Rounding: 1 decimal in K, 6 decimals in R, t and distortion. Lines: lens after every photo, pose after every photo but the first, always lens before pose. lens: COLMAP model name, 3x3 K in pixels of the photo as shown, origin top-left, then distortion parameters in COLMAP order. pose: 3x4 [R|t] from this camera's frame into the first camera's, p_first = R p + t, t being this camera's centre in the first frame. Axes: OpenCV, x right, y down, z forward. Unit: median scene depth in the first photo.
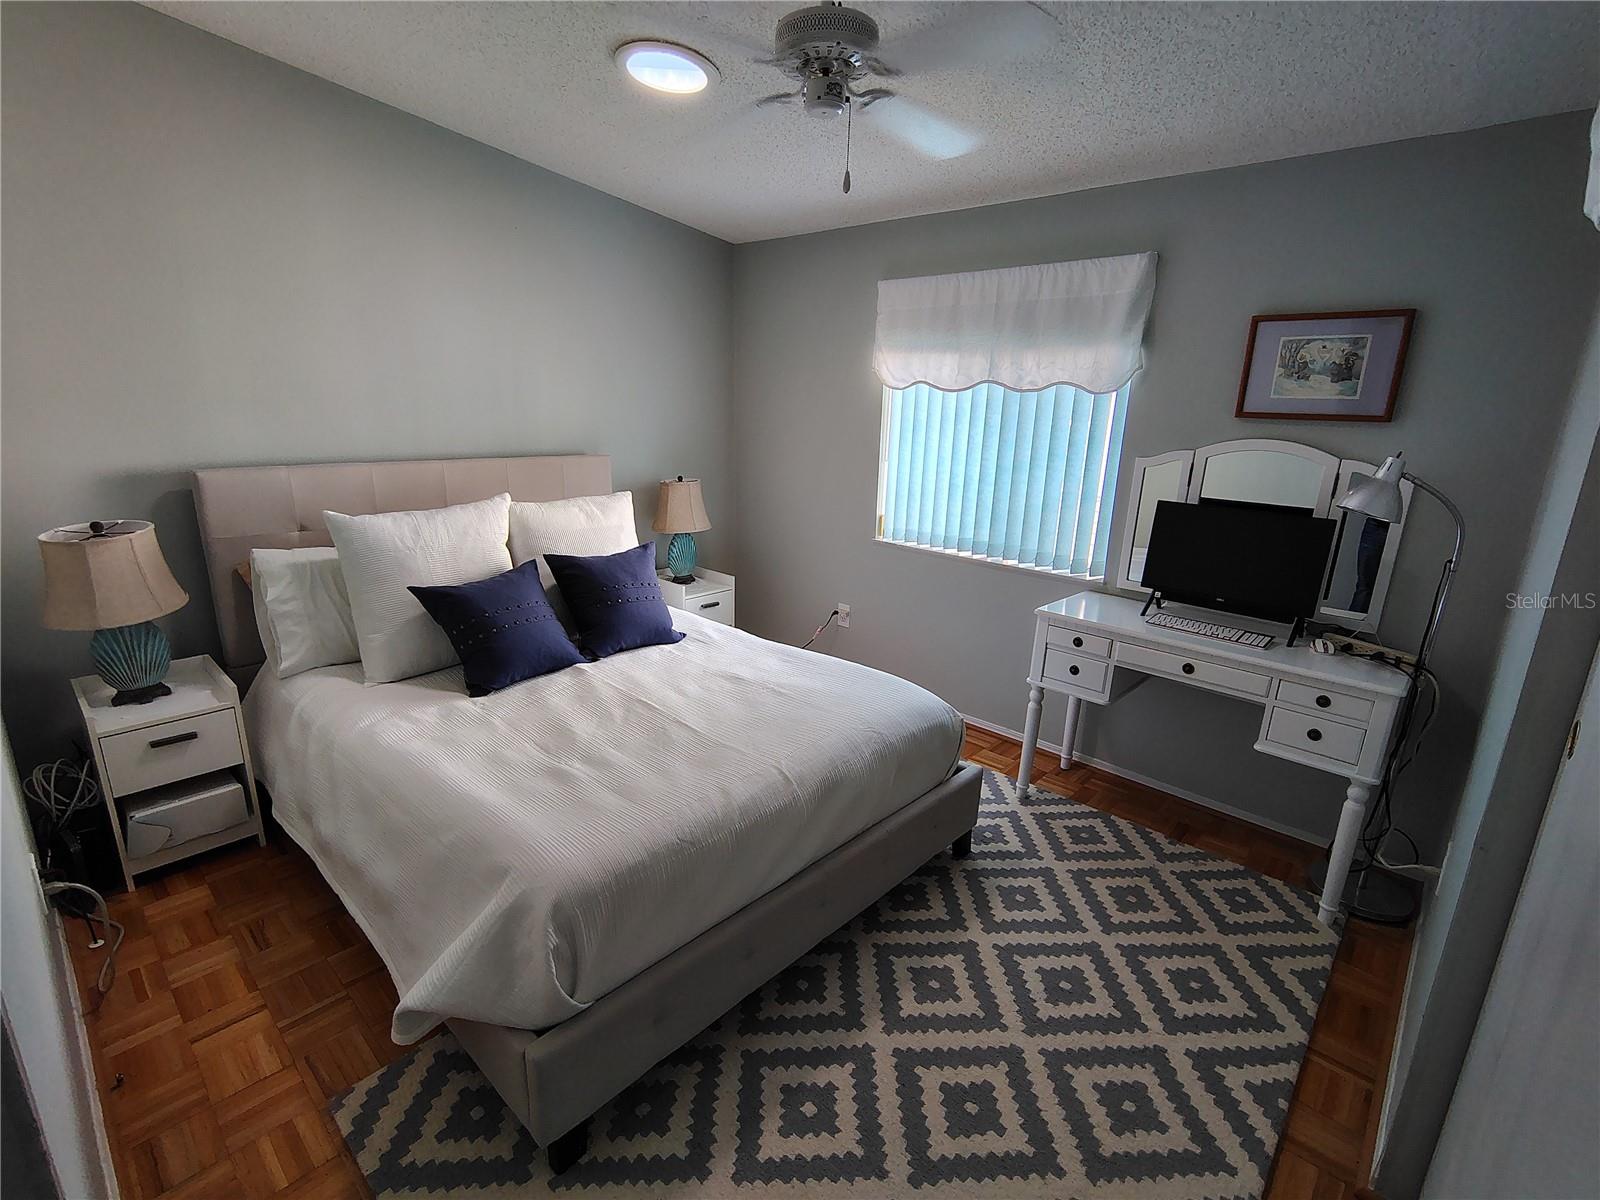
lens RADIAL K [[740.7, 0, 795.5], [0, 740.7, 602.2], [0, 0, 1]] dist [-0.000482, 0.000604]
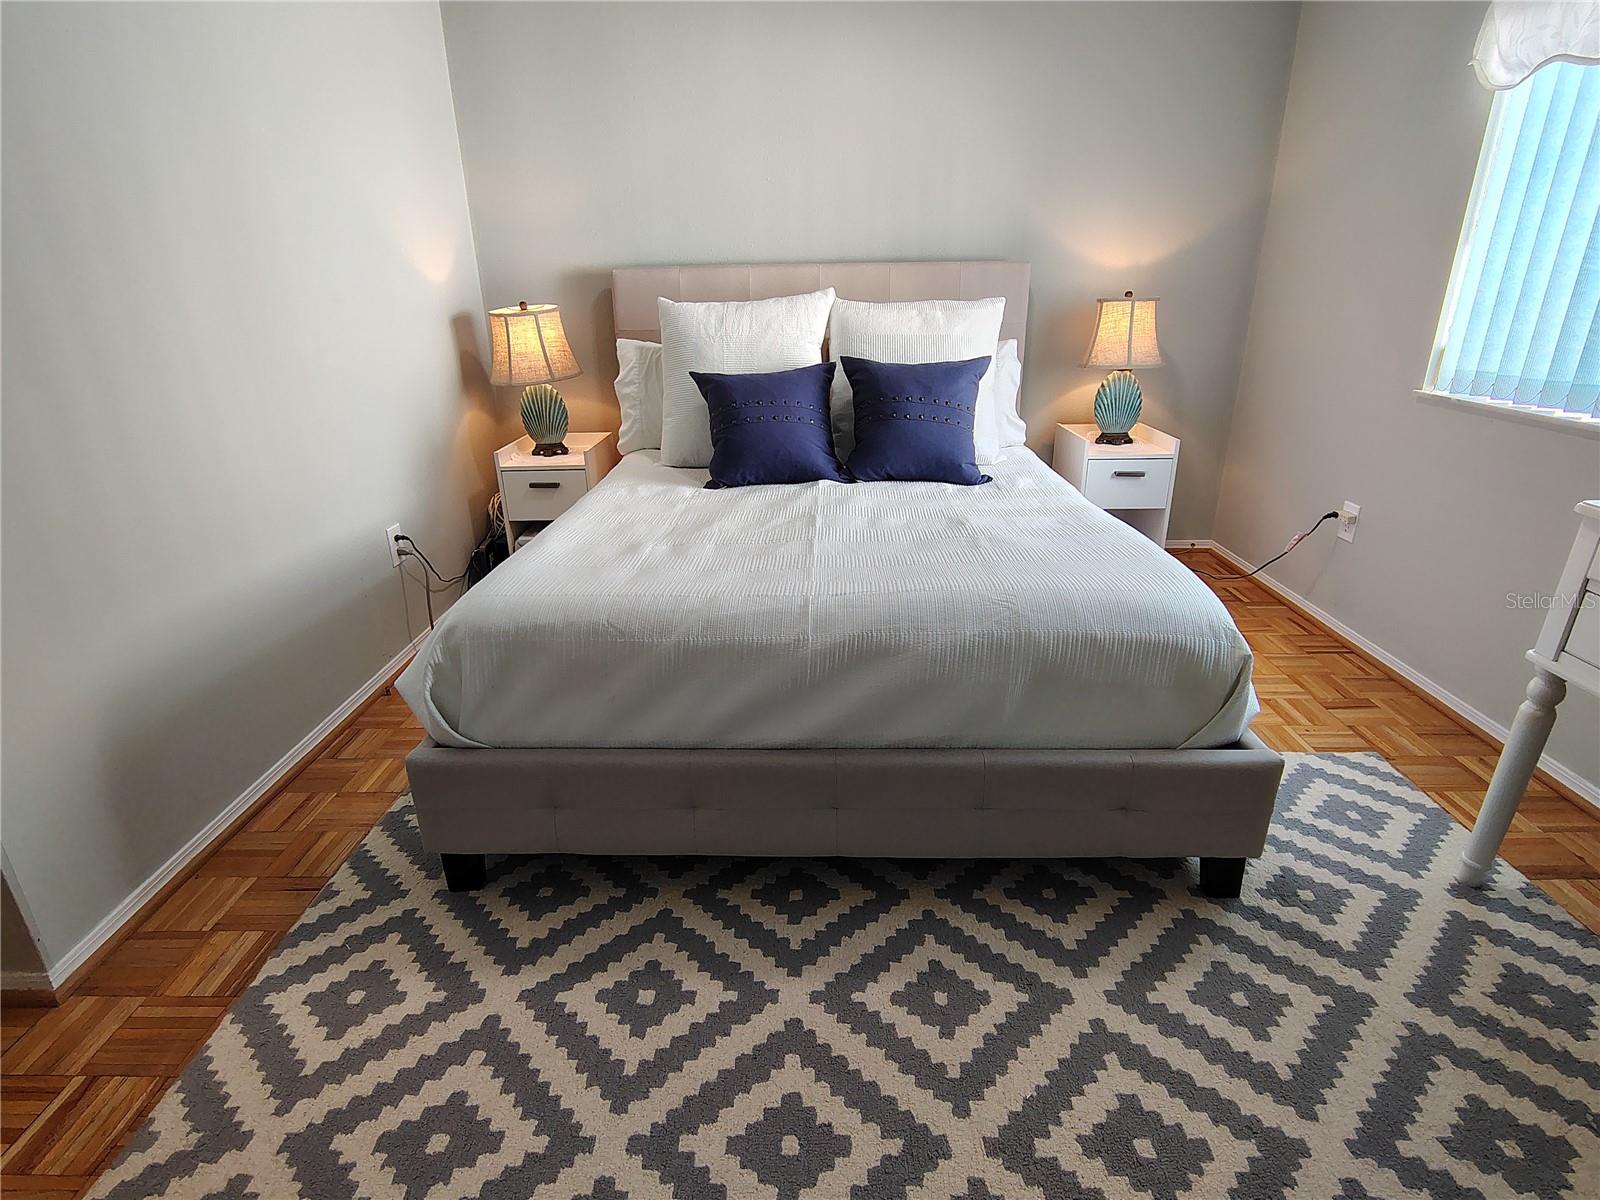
lens RADIAL K [[813.0, 0, 796.1], [0, 813.0, 603.6], [0, 0, 1]] dist [-0.006294, -0.000003]
pose [[0.662202, 0.235350, -0.711406, 0.424854], [-0.163279, 0.971903, 0.169543, 0.073594], [0.731319, 0.003886, 0.682024, 0.355068]]
